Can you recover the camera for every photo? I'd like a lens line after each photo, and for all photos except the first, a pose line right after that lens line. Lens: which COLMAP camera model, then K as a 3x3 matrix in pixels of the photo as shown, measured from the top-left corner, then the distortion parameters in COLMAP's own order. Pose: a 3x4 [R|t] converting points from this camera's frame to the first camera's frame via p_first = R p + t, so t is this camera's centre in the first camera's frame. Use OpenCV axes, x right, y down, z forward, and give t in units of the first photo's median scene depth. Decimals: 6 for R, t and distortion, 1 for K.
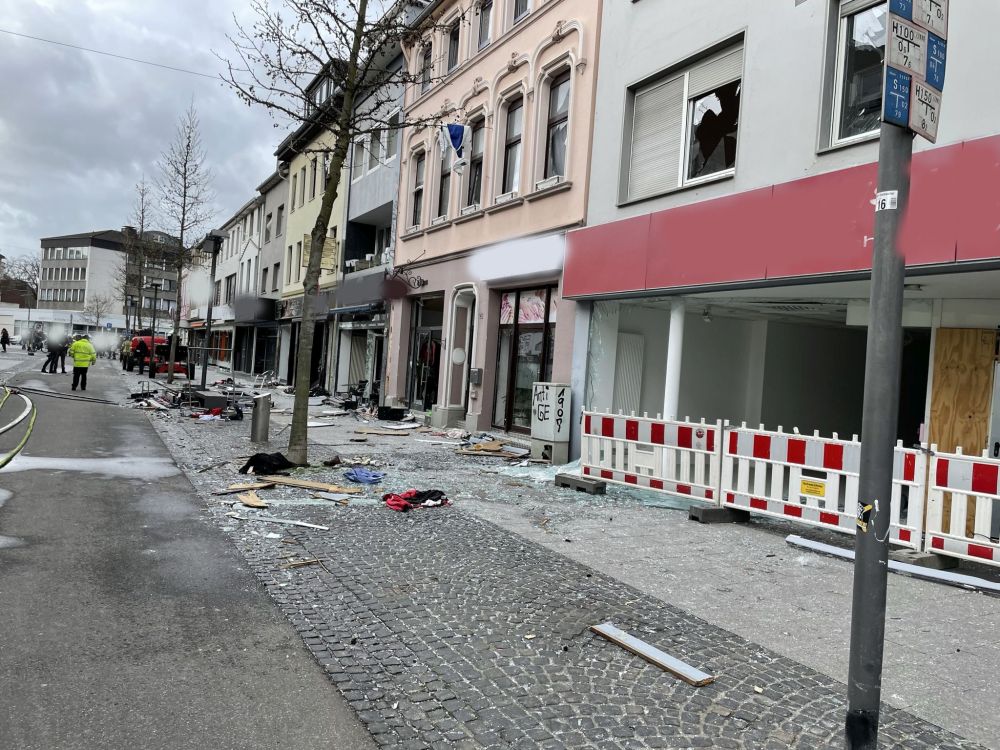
lens RADIAL K [[774.0, 0, 500.0], [0, 774.0, 375.0], [0, 0, 1]] dist [0.107544, -0.147596]
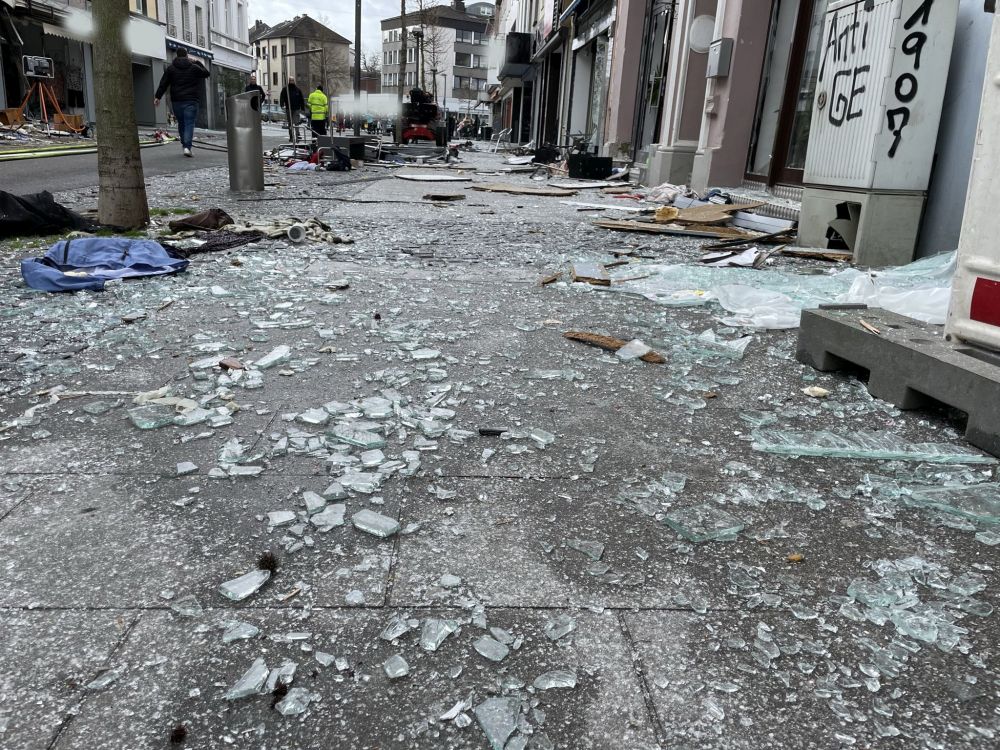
lens RADIAL K [[774.0, 0, 500.0], [0, 774.0, 375.0], [0, 0, 1]] dist [0.107544, -0.147596]
pose [[0.910448, 0.107375, -0.399445, 0.068008], [-0.001504, 0.966571, 0.256396, 0.076115], [0.413622, -0.232834, 0.880173, 0.643380]]
